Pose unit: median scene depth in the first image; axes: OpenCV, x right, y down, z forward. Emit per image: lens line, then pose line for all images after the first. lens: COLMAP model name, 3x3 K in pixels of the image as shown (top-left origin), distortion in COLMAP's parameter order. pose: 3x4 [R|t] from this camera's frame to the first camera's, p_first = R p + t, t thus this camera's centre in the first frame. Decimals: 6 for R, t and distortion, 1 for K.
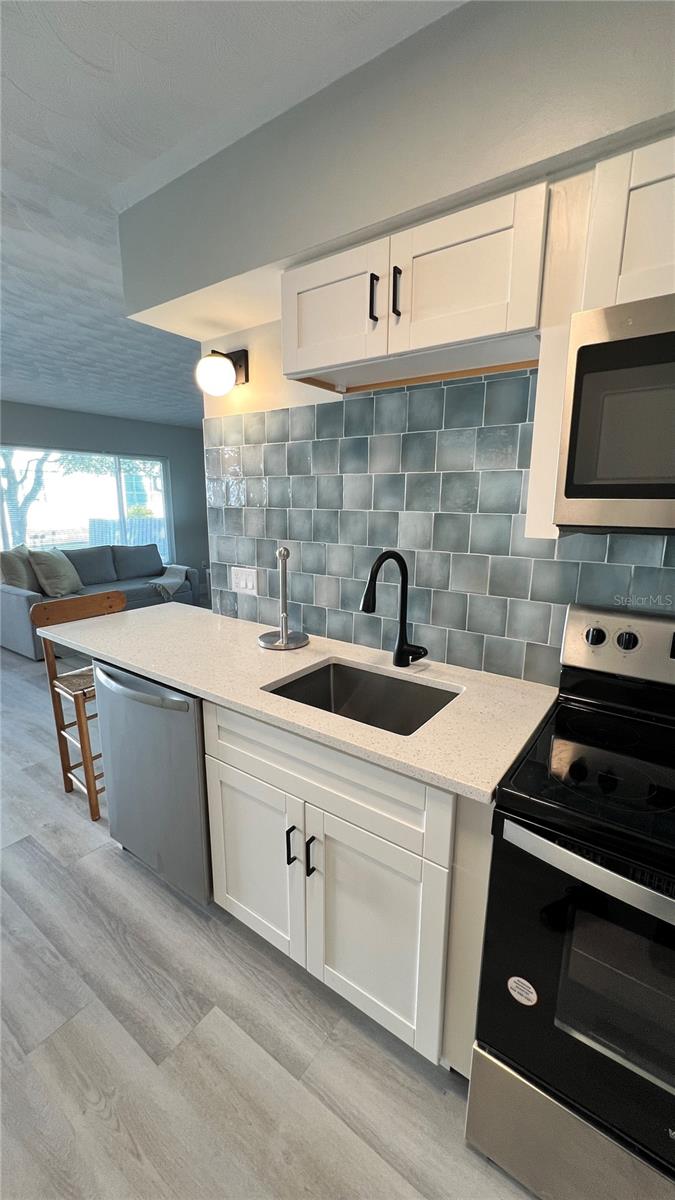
lens RADIAL K [[478.1, 0, 340.3], [0, 478.1, 598.7], [0, 0, 1]] dist [-0.000846, 0.000706]
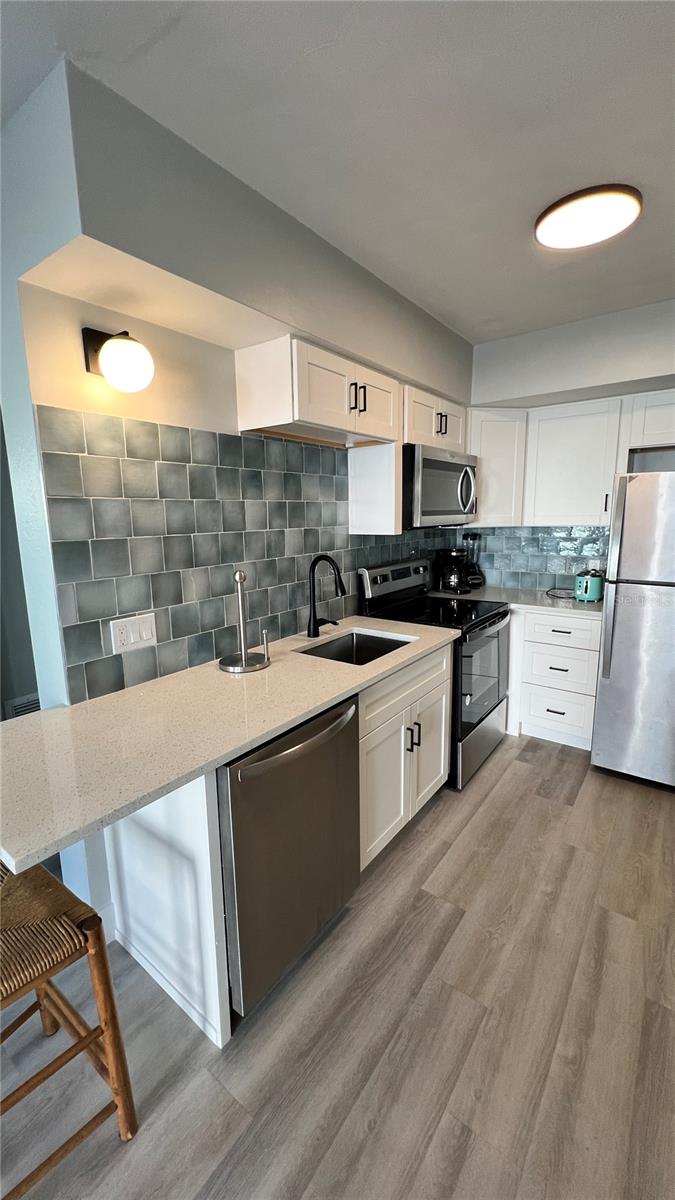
lens RADIAL K [[478.1, 0, 340.3], [0, 478.1, 598.7], [0, 0, 1]] dist [-0.000846, 0.000706]
pose [[0.013429, -0.184881, 0.982669, -1.294480], [0.222327, 0.958709, 0.177335, -0.210091], [-0.974880, 0.216093, 0.053978, 0.865604]]
